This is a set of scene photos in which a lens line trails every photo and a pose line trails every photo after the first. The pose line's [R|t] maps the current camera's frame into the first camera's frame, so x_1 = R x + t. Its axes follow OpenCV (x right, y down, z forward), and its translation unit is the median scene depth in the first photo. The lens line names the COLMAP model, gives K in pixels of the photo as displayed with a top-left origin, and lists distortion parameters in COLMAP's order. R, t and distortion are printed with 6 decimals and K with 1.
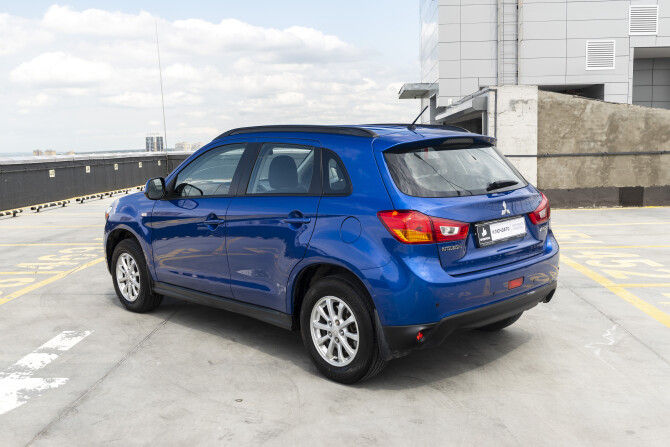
lens RADIAL K [[686.9, 0, 340.8], [0, 686.9, 227.6], [0, 0, 1]] dist [-0.025610, 0.000000]
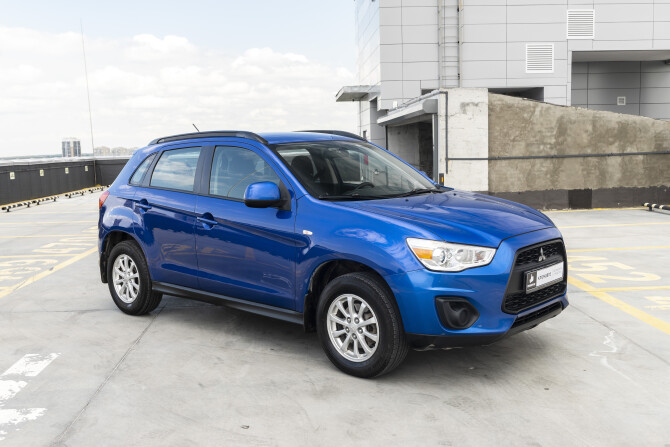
lens RADIAL K [[699.3, 0, 329.6], [0, 699.3, 222.1], [0, 0, 1]] dist [-0.026601, 0.000000]
pose [[0.995906, -0.013184, 0.089429, -0.066445], [0.014539, 0.999789, -0.014516, -0.003806], [-0.089218, 0.015757, 0.995887, 0.032647]]
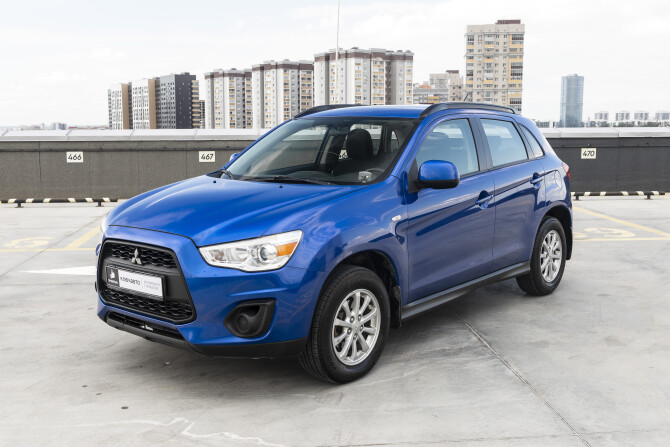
lens RADIAL K [[699.3, 0, 306.1], [0, 699.3, 215.0], [0, 0, 1]] dist [-0.026601, 0.000000]
pose [[0.134769, 0.154807, -0.978709, 0.736537], [-0.116290, 0.983366, 0.139530, -0.107800], [0.984029, 0.095009, 0.150530, 0.692757]]
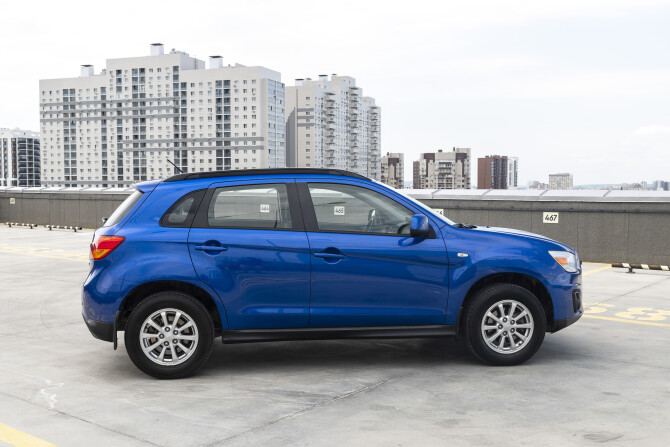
lens RADIAL K [[722.5, 0, 334.3], [0, 722.5, 225.7], [0, 0, 1]] dist [-0.007233, 0.000000]
pose [[-0.585638, 0.076112, -0.806991, 0.696548], [-0.070393, 0.987045, 0.144178, -0.184442], [0.807510, 0.141242, -0.572693, 1.358427]]
